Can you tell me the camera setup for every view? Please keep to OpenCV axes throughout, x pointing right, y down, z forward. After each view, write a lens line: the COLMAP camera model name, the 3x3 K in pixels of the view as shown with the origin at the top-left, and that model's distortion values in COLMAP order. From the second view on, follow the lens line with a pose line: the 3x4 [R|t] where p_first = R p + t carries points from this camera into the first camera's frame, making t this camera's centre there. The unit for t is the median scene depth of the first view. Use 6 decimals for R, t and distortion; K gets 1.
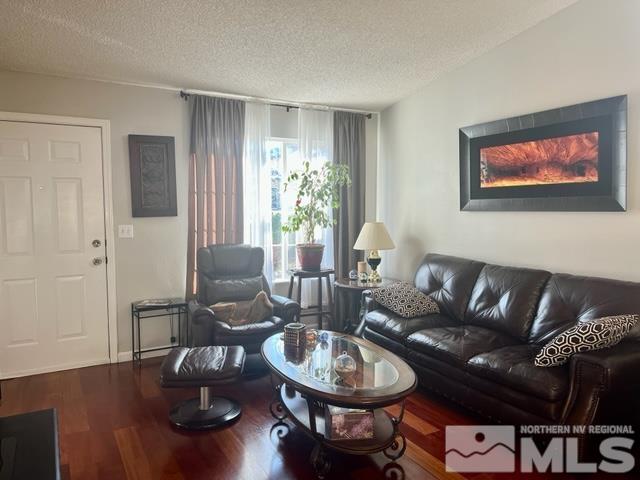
lens RADIAL K [[467.9, 0, 320.1], [0, 467.9, 240.5], [0, 0, 1]] dist [0.003353, -0.038415]
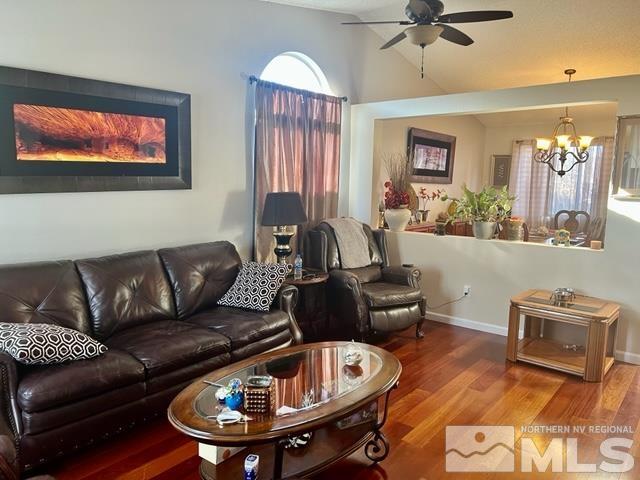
lens RADIAL K [[467.9, 0, 319.2], [0, 467.9, 241.2], [0, 0, 1]] dist [0.003353, -0.038415]
pose [[-0.367937, -0.111909, 0.923092, -0.564652], [0.074072, 0.986049, 0.149066, -0.074722], [-0.926896, 0.123222, -0.354515, 0.993435]]
